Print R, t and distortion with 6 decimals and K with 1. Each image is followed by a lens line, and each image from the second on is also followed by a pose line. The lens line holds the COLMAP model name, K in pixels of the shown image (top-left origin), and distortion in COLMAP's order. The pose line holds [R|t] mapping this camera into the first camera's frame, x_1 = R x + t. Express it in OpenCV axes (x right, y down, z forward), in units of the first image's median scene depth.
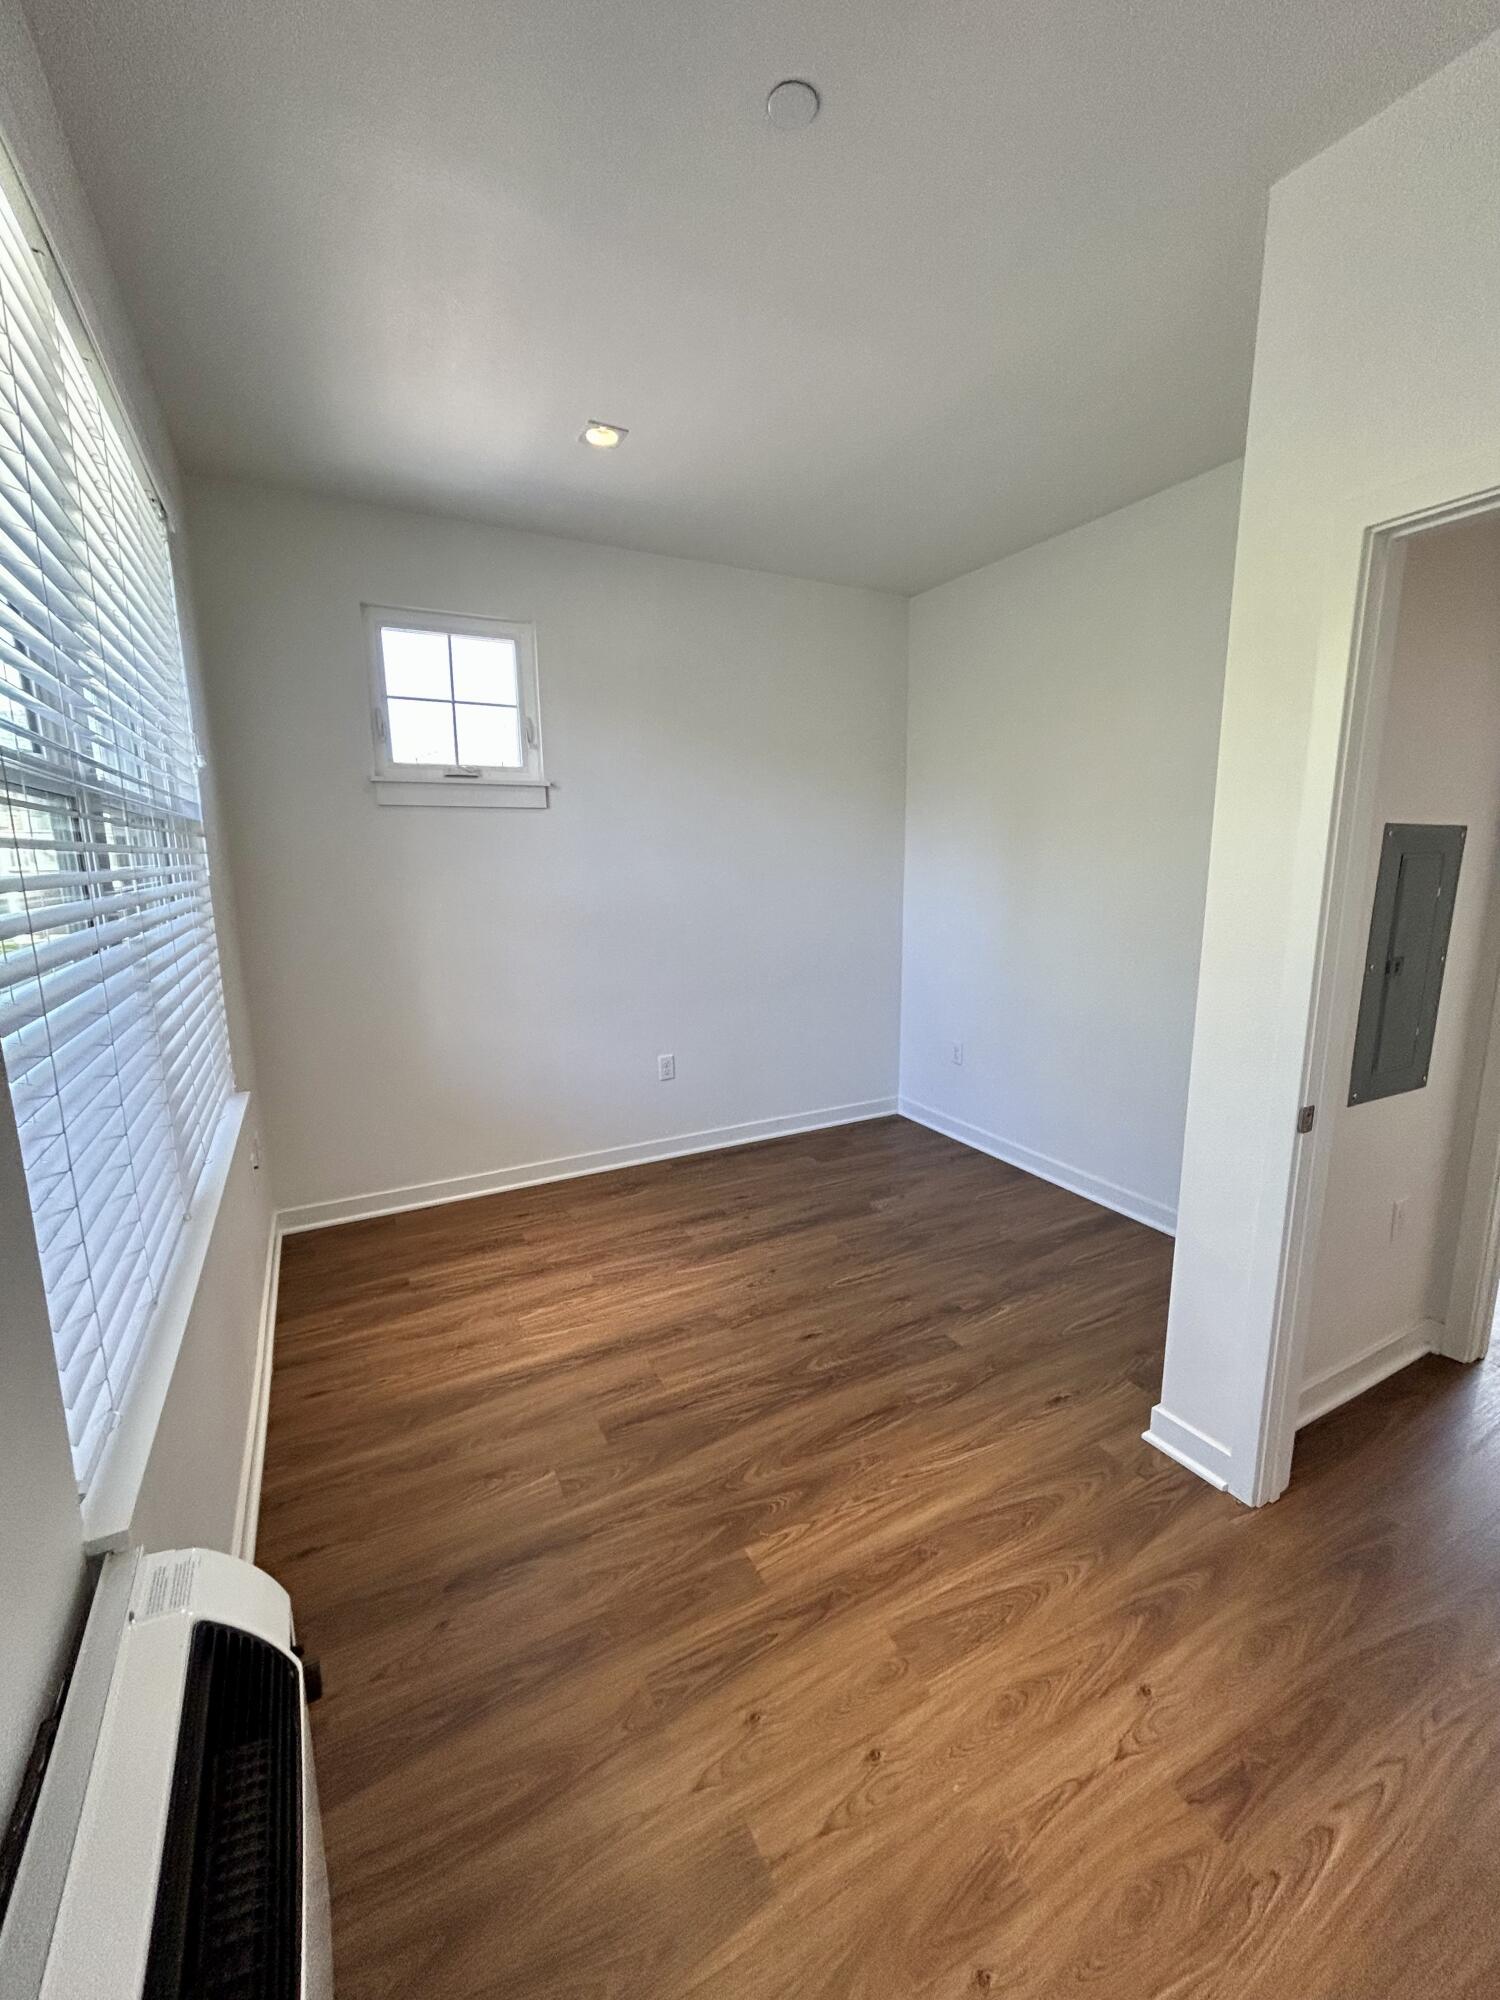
lens RADIAL K [[808.1, 0, 752.9], [0, 808.1, 998.5], [0, 0, 1]] dist [-0.002979, 0.001710]
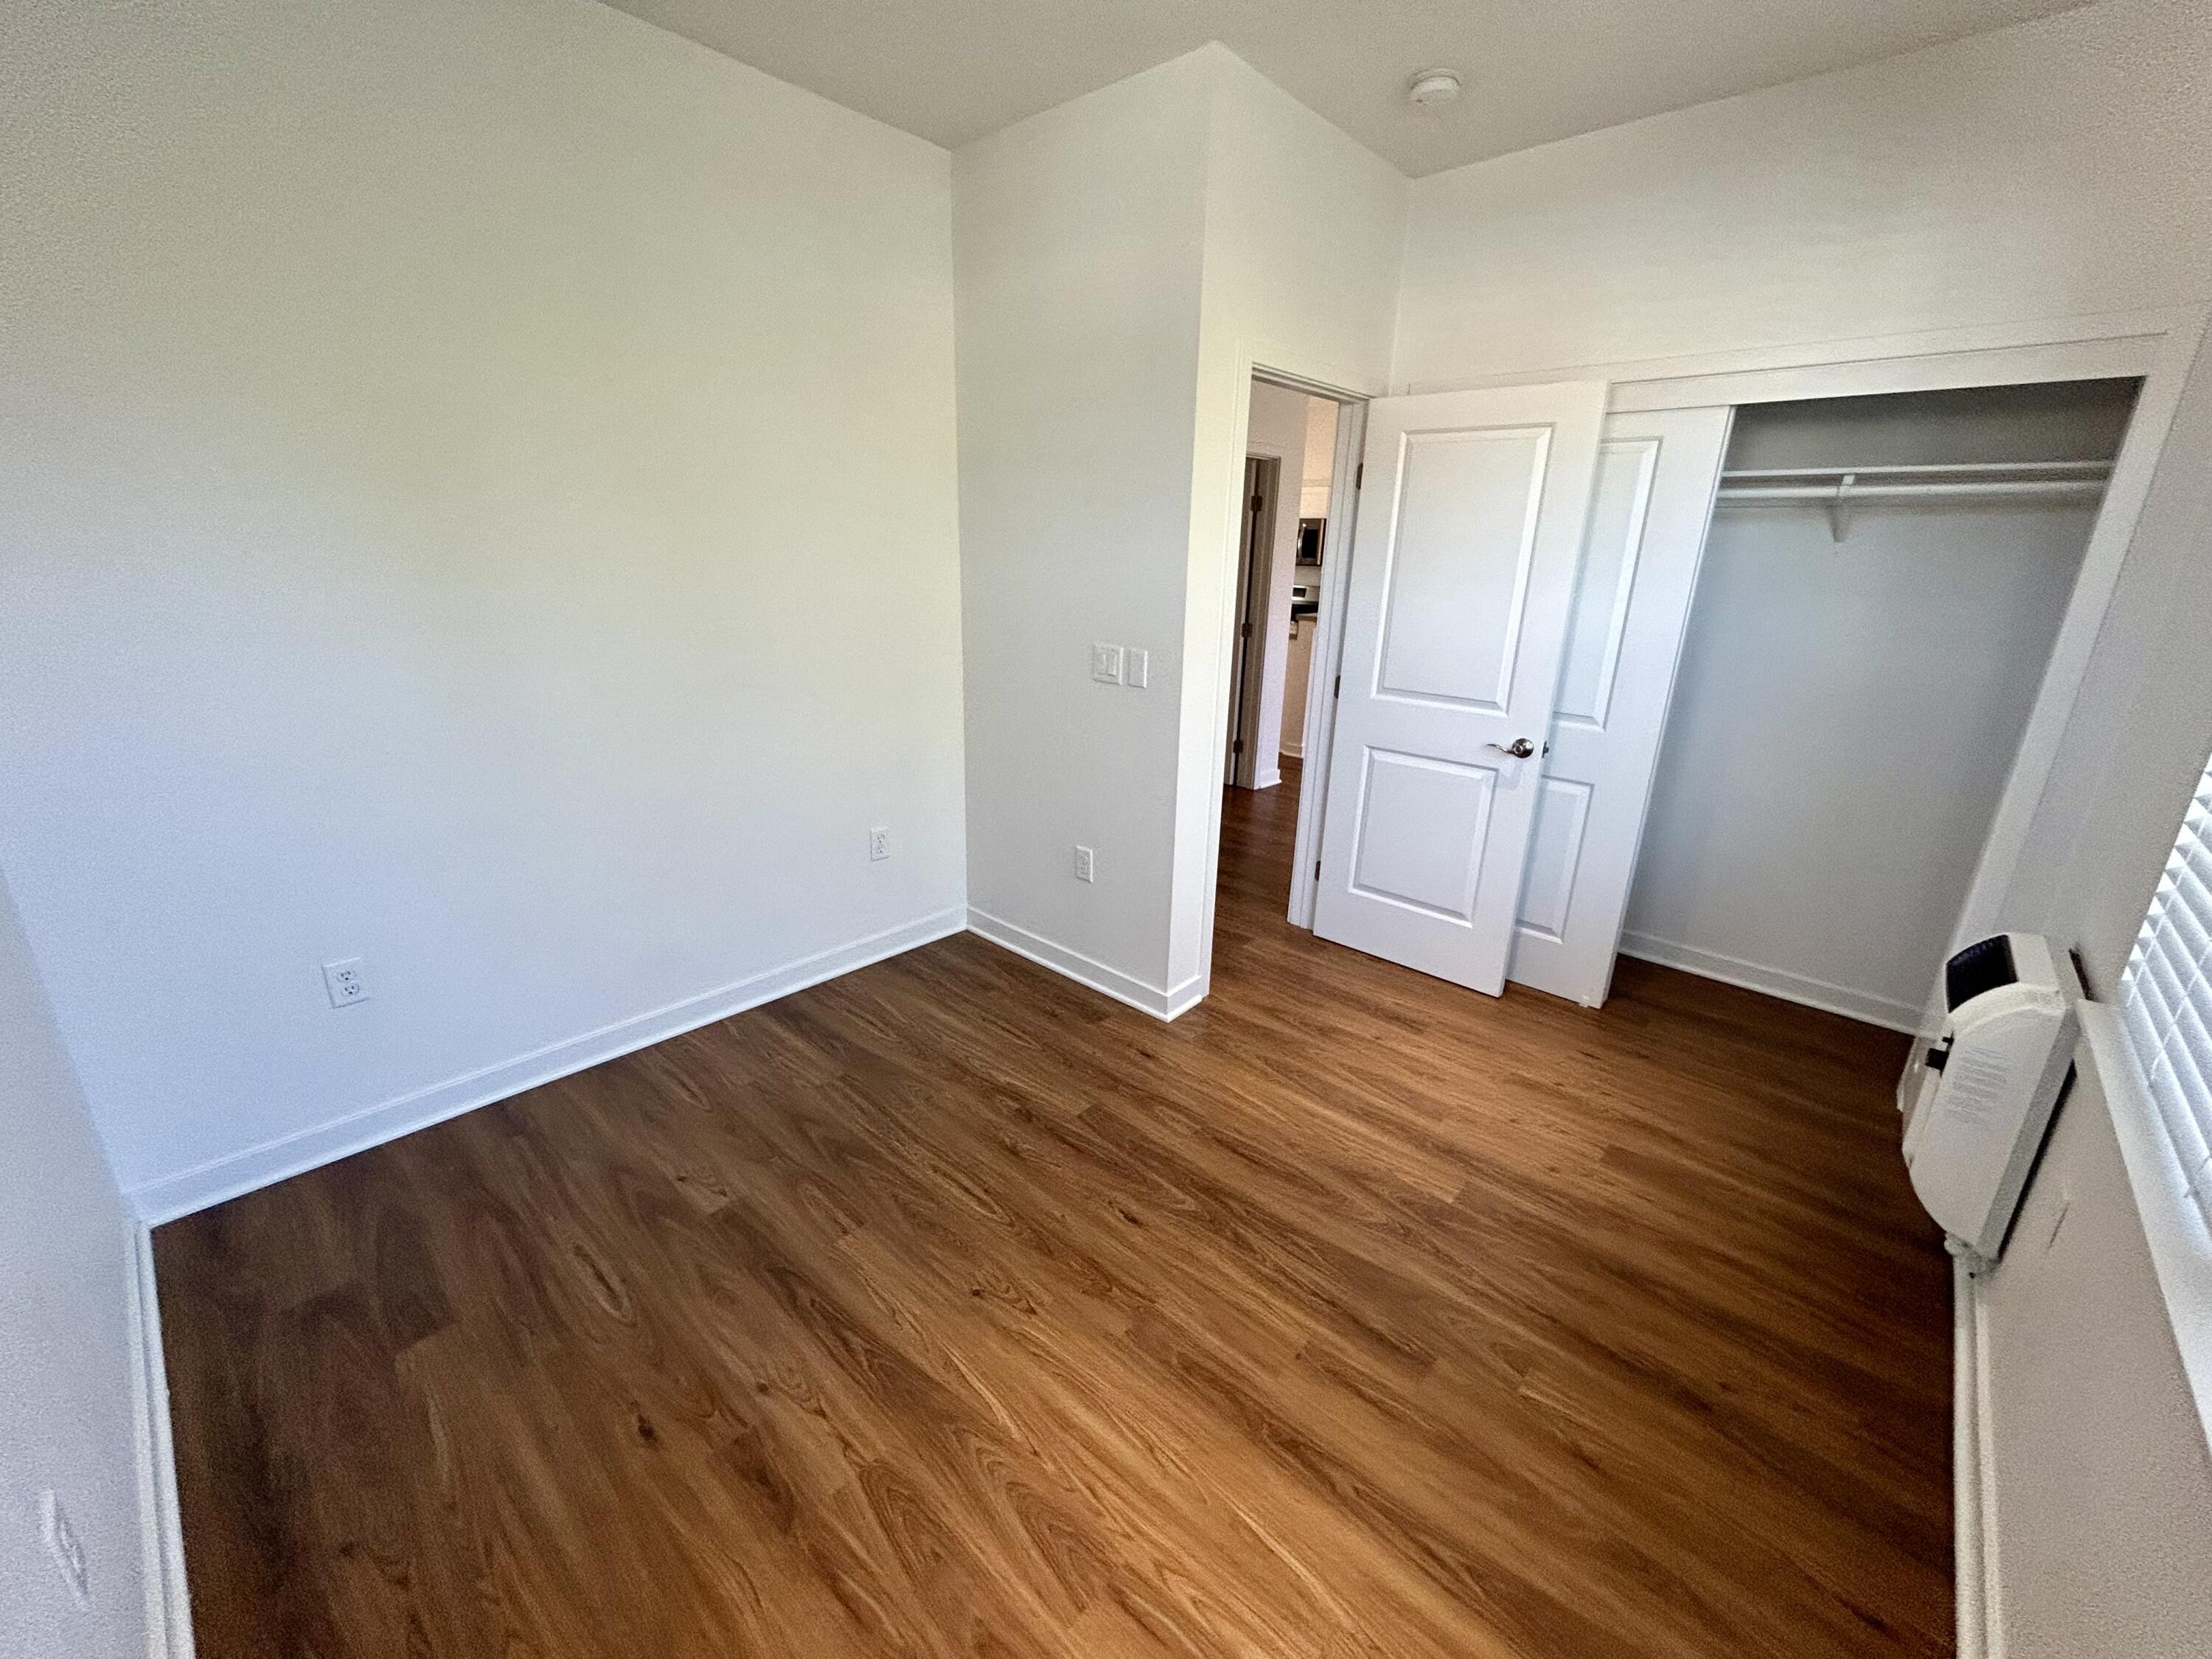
lens RADIAL K [[893.8, 0, 1111.6], [0, 893.8, 820.5], [0, 0, 1]] dist [-0.002979, 0.001710]
pose [[-0.336393, -0.284970, 0.897570, -0.582440], [0.145563, 0.925927, 0.348527, -0.233793], [-0.930404, 0.247895, -0.269994, 1.159244]]
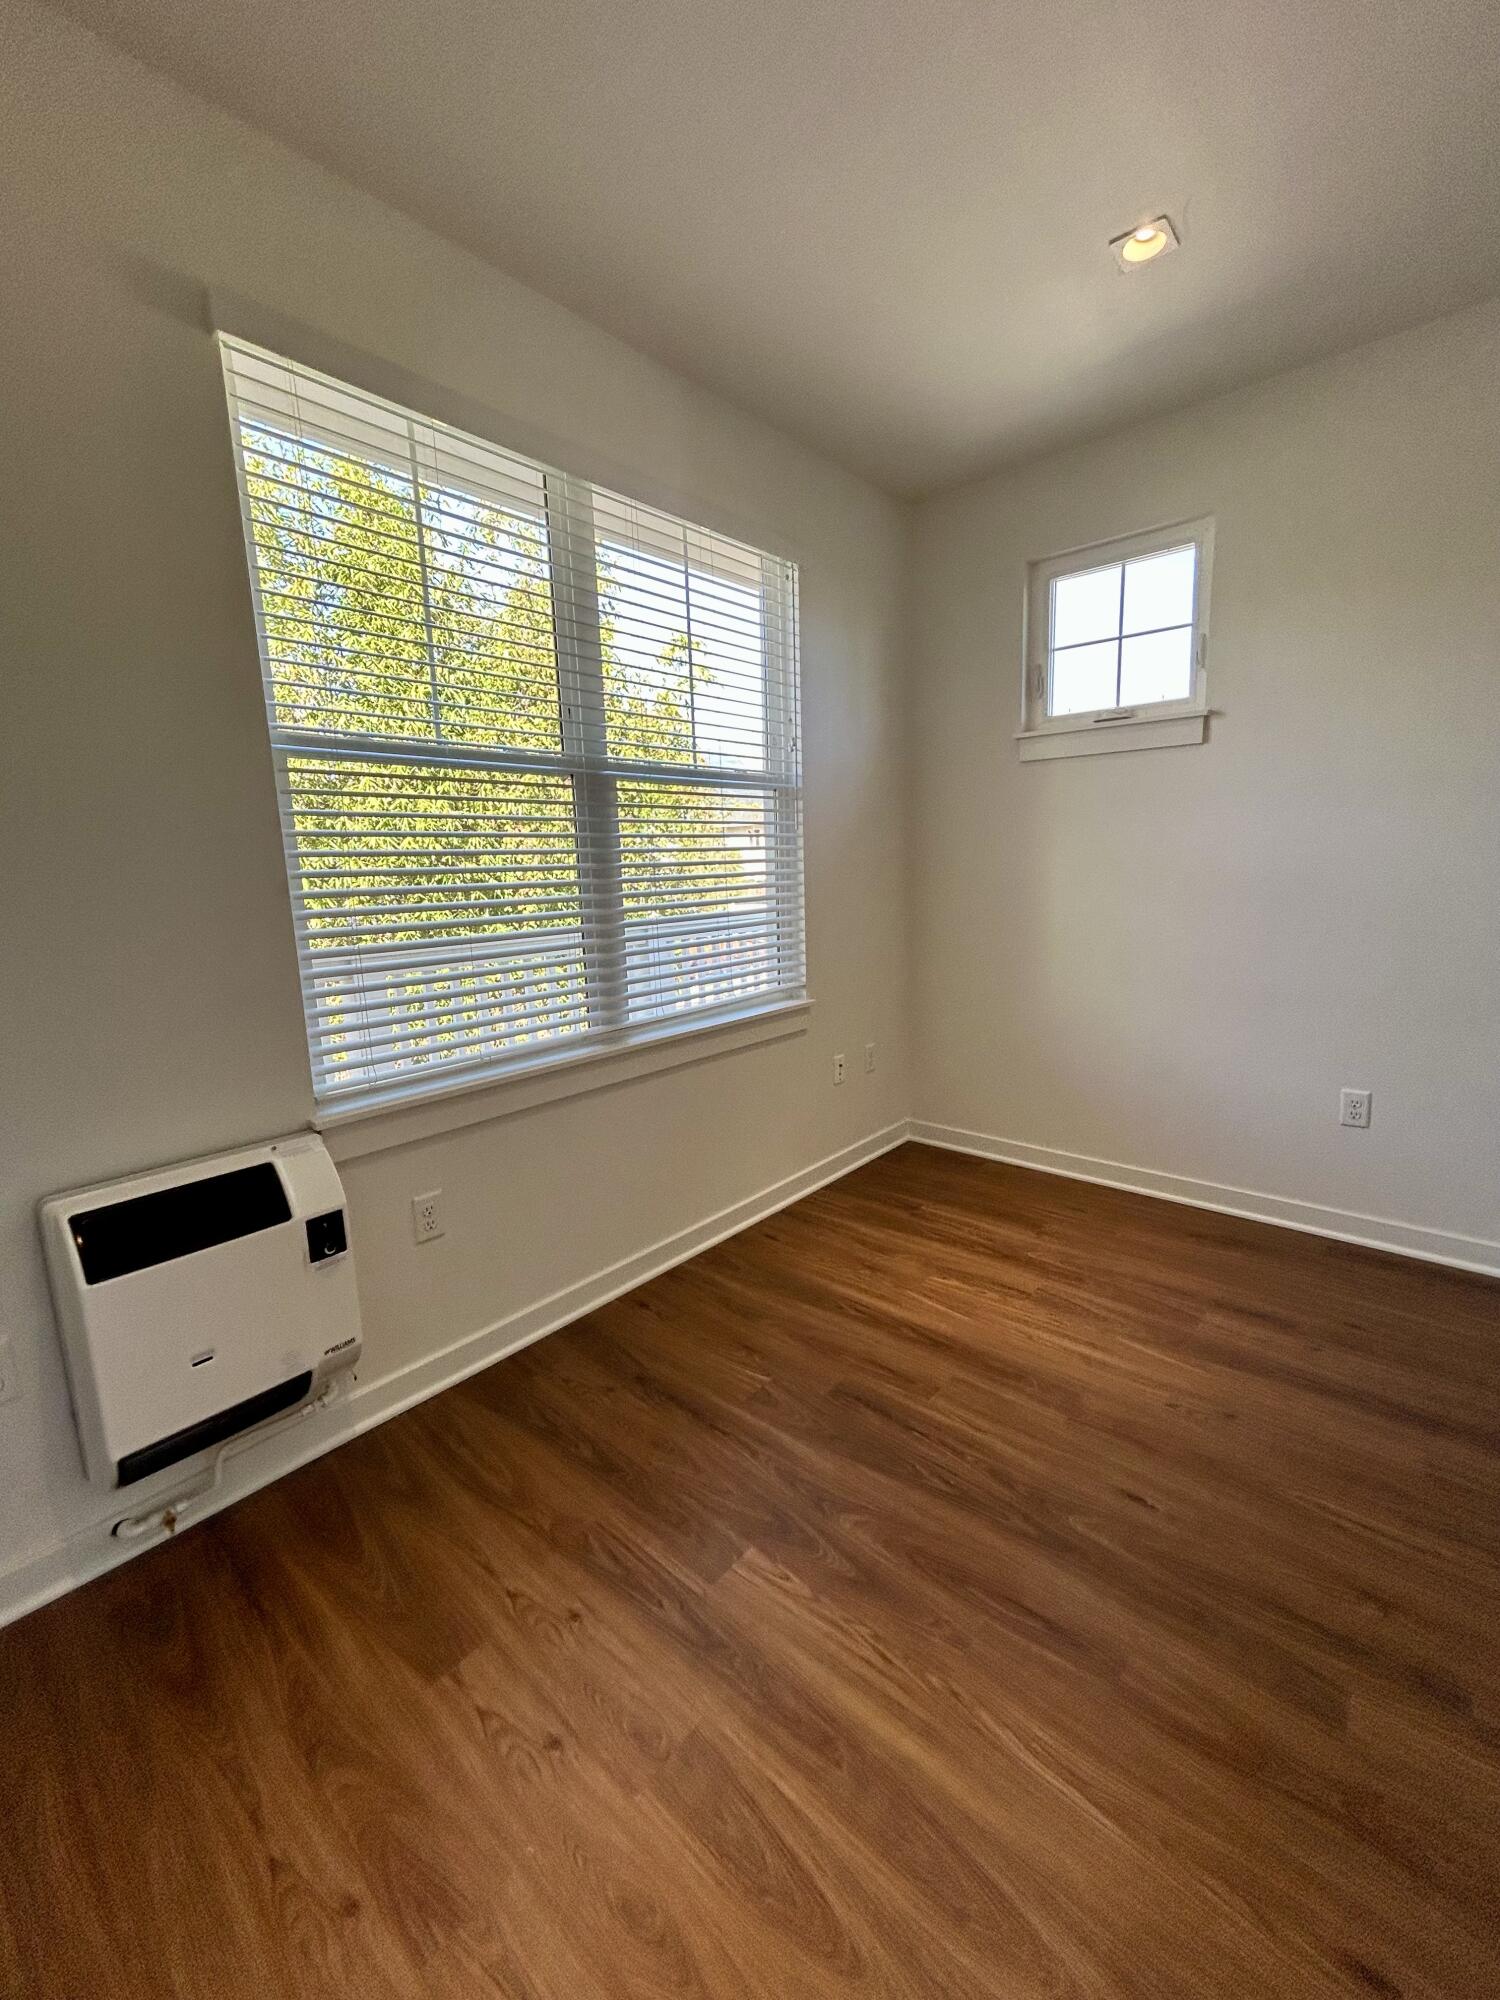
lens RADIAL K [[808.1, 0, 756.8], [0, 808.1, 995.1], [0, 0, 1]] dist [-0.002979, 0.001710]
pose [[0.347820, 0.152659, -0.925050, 0.514524], [-0.140290, 0.984021, 0.109641, -0.018755], [0.927006, 0.091640, 0.363679, 0.433706]]
